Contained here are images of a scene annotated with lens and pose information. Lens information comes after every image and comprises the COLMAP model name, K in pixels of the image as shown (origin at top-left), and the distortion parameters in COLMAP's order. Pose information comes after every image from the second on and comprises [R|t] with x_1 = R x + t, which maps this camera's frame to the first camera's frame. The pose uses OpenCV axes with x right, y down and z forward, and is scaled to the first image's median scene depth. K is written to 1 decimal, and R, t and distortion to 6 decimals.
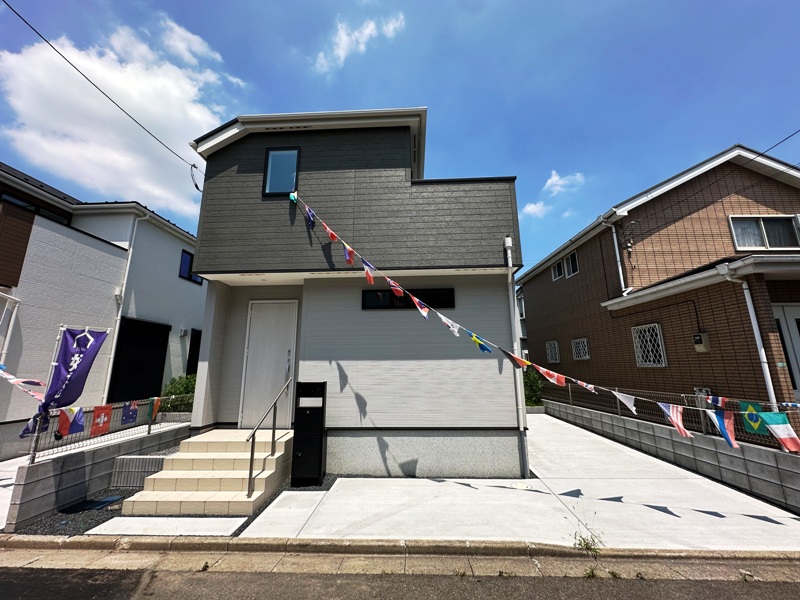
lens RADIAL K [[319.0, 0, 400.0], [0, 319.0, 300.0], [0, 0, 1]] dist [-0.002562, 0.000516]
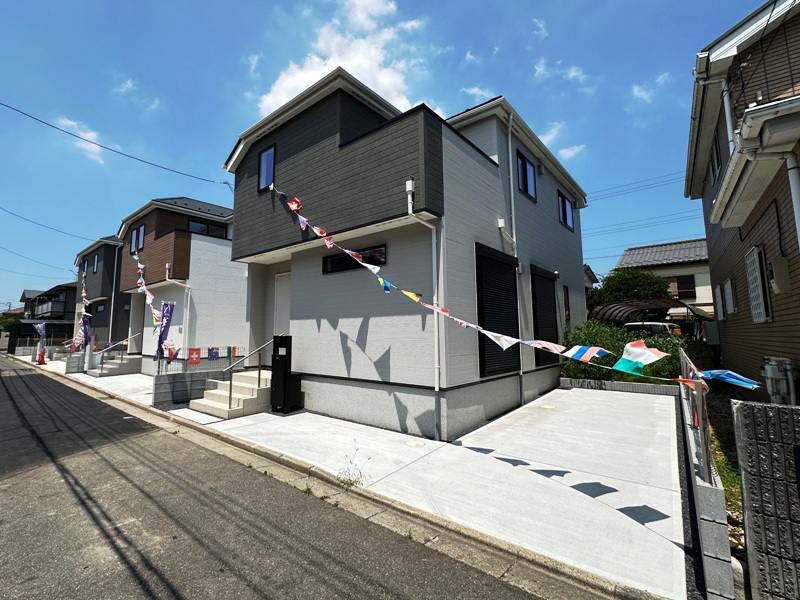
lens RADIAL K [[370.4, 0, 370.9], [0, 370.4, 291.6], [0, 0, 1]] dist [-0.003198, -0.000092]
pose [[0.778133, -0.063214, -0.624911, 0.938471], [0.126256, 0.990357, 0.057032, 0.041907], [0.615279, -0.123277, 0.778610, 0.087668]]
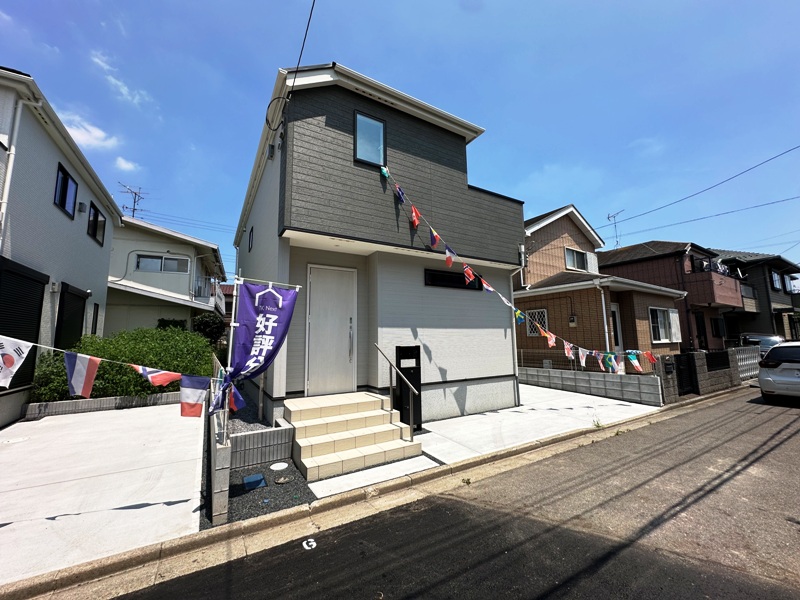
lens RADIAL K [[319.0, 0, 400.0], [0, 319.0, 300.0], [0, 0, 1]] dist [-0.002562, 0.000516]
pose [[0.834463, 0.063822, 0.547356, -0.941457], [-0.104695, 0.993541, 0.043764, 0.047100], [-0.541027, -0.093825, 0.835755, 0.078625]]
